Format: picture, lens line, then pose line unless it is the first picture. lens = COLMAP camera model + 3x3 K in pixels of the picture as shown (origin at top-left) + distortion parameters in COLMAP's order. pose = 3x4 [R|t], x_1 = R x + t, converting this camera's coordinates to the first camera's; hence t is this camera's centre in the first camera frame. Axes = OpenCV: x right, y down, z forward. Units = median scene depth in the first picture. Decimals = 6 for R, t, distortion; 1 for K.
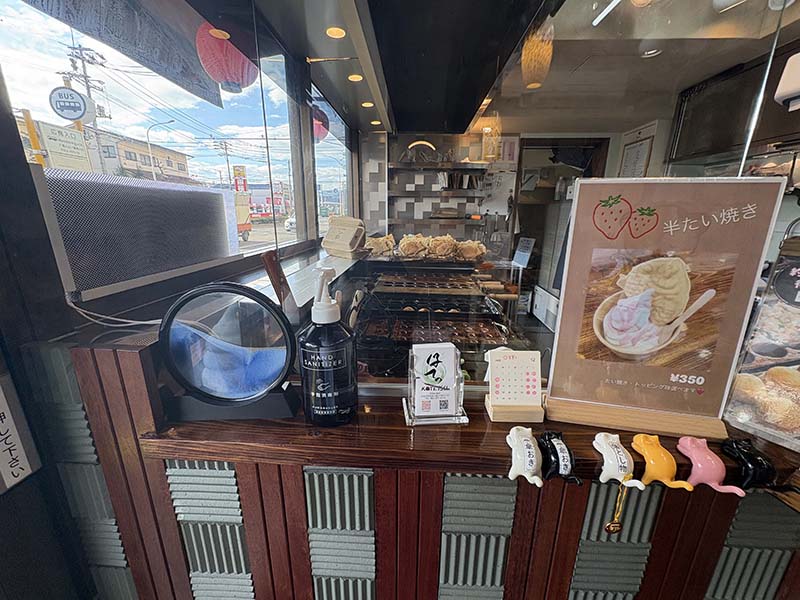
lens RADIAL K [[322.4, 0, 397.7], [0, 322.4, 301.1], [0, 0, 1]] dist [-0.000499, -0.000019]
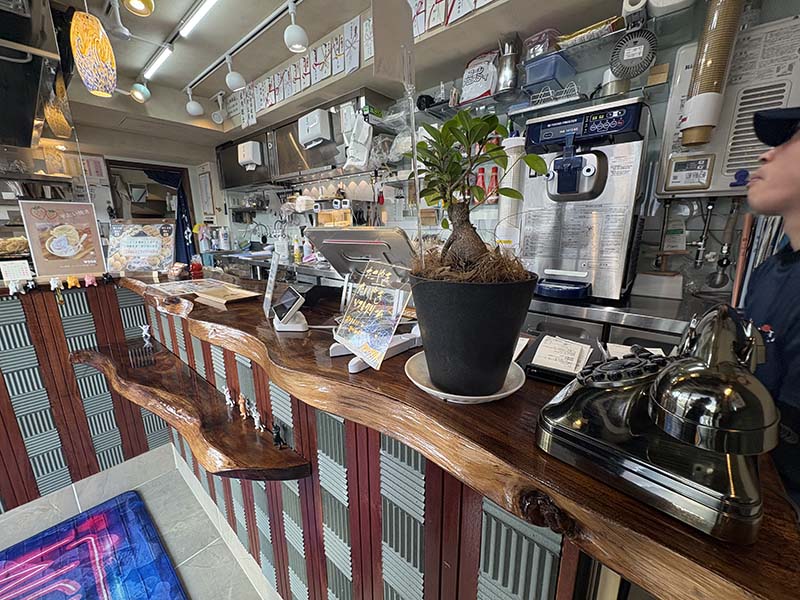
lens RADIAL K [[322.4, 0, 398.3], [0, 322.4, 298.5], [0, 0, 1]] dist [-0.000499, -0.000019]
pose [[0.612909, -0.182958, 0.768680, 0.034634], [0.216884, 0.974413, 0.058993, 0.175445], [-0.759805, 0.130557, 0.636908, -0.553917]]
